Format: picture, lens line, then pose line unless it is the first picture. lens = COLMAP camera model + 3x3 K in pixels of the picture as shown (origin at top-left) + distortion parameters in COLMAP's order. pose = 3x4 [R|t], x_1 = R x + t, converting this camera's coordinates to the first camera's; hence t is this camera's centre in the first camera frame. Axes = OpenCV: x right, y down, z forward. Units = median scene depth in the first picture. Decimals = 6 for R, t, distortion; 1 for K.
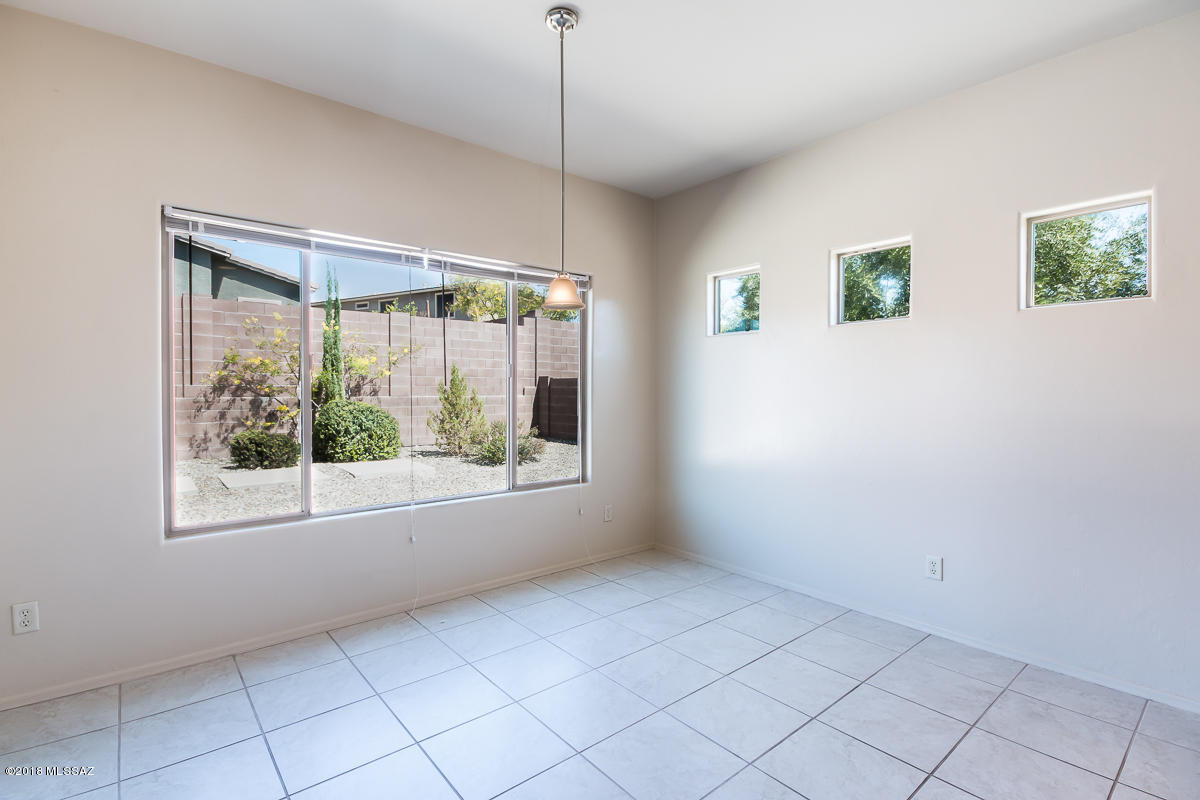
lens RADIAL K [[567.2, 0, 615.4], [0, 567.2, 400.6], [0, 0, 1]] dist [0.000104, -0.000006]
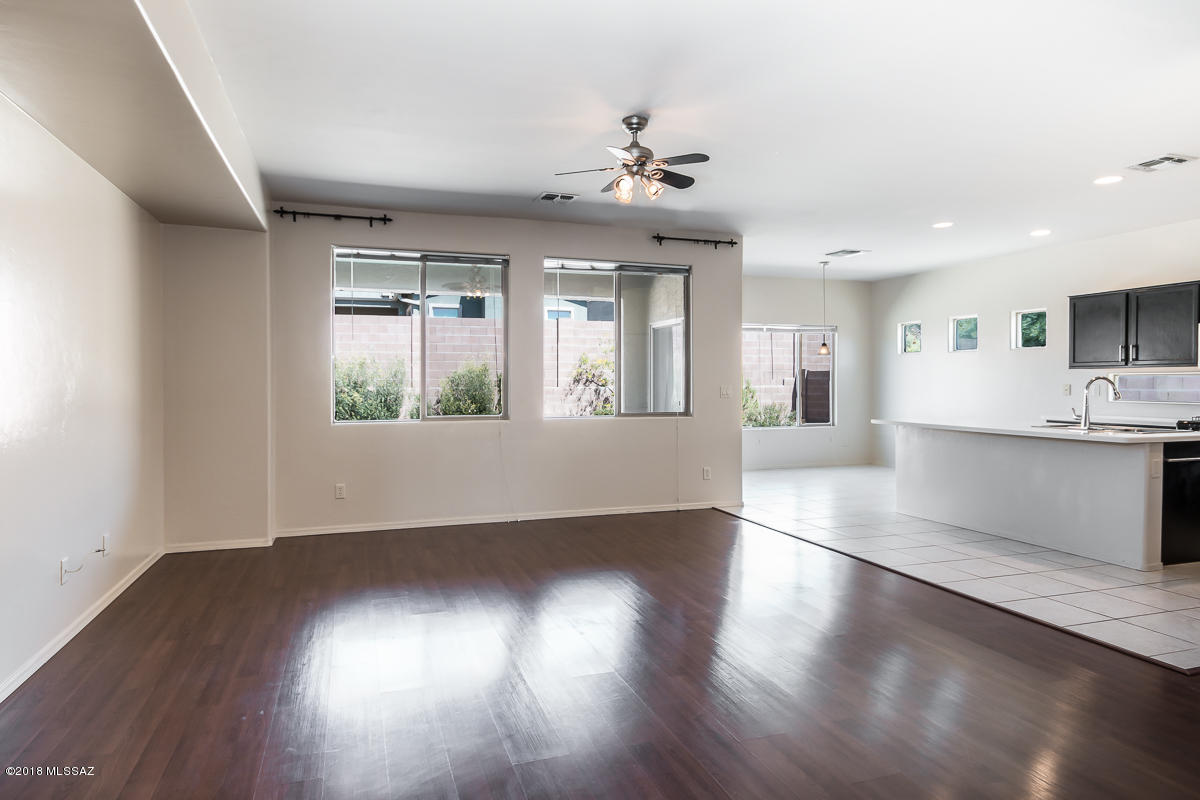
lens RADIAL K [[686.6, 0, 600.0], [0, 686.6, 400.0], [0, 0, 1]] dist [-0.003931, 0.022150]
pose [[0.922719, 0.006195, -0.385424, 0.048820], [-0.002589, 0.999948, 0.009873, 0.010697], [0.385465, -0.008112, 0.922687, -0.636677]]
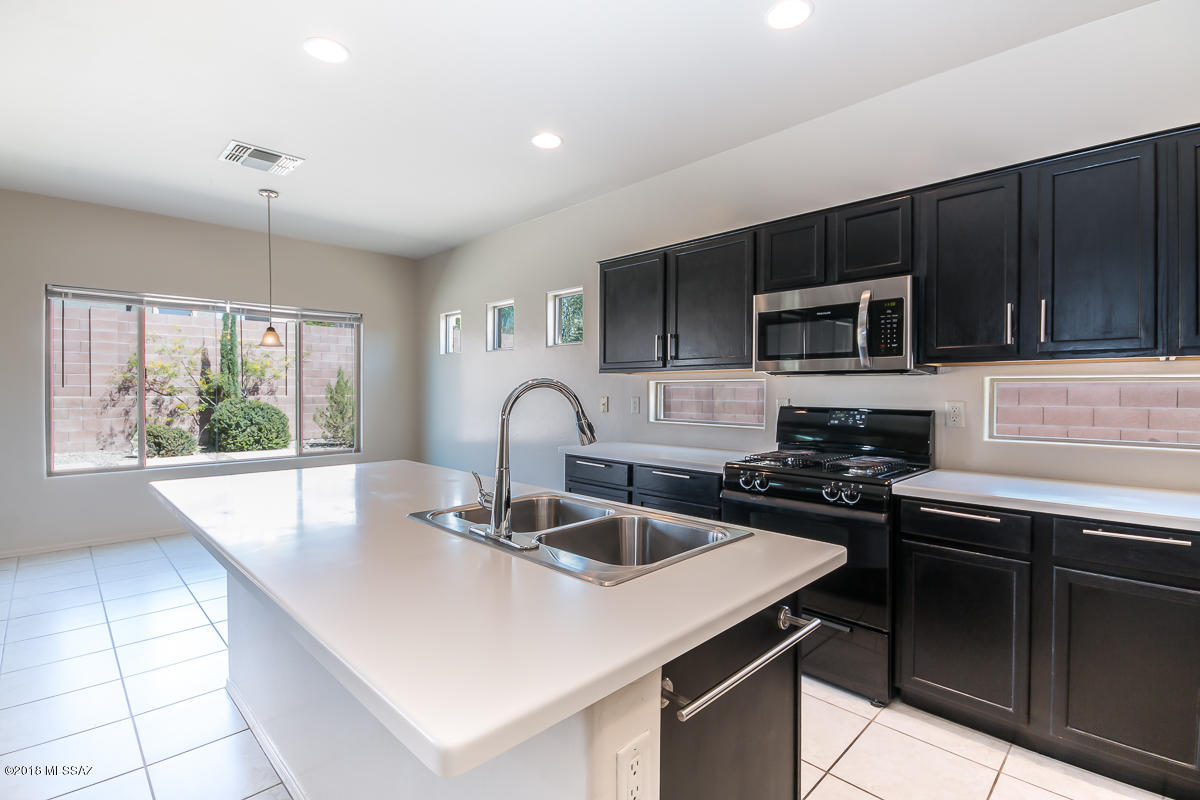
lens RADIAL K [[561.9, 0, 602.9], [0, 561.9, 396.5], [0, 0, 1]] dist [-0.000053, -0.001078]
pose [[0.997560, -0.001129, 0.069799, 0.187981], [0.001588, 0.999977, -0.006531, 0.003193], [-0.069790, 0.006626, 0.997540, -0.199341]]
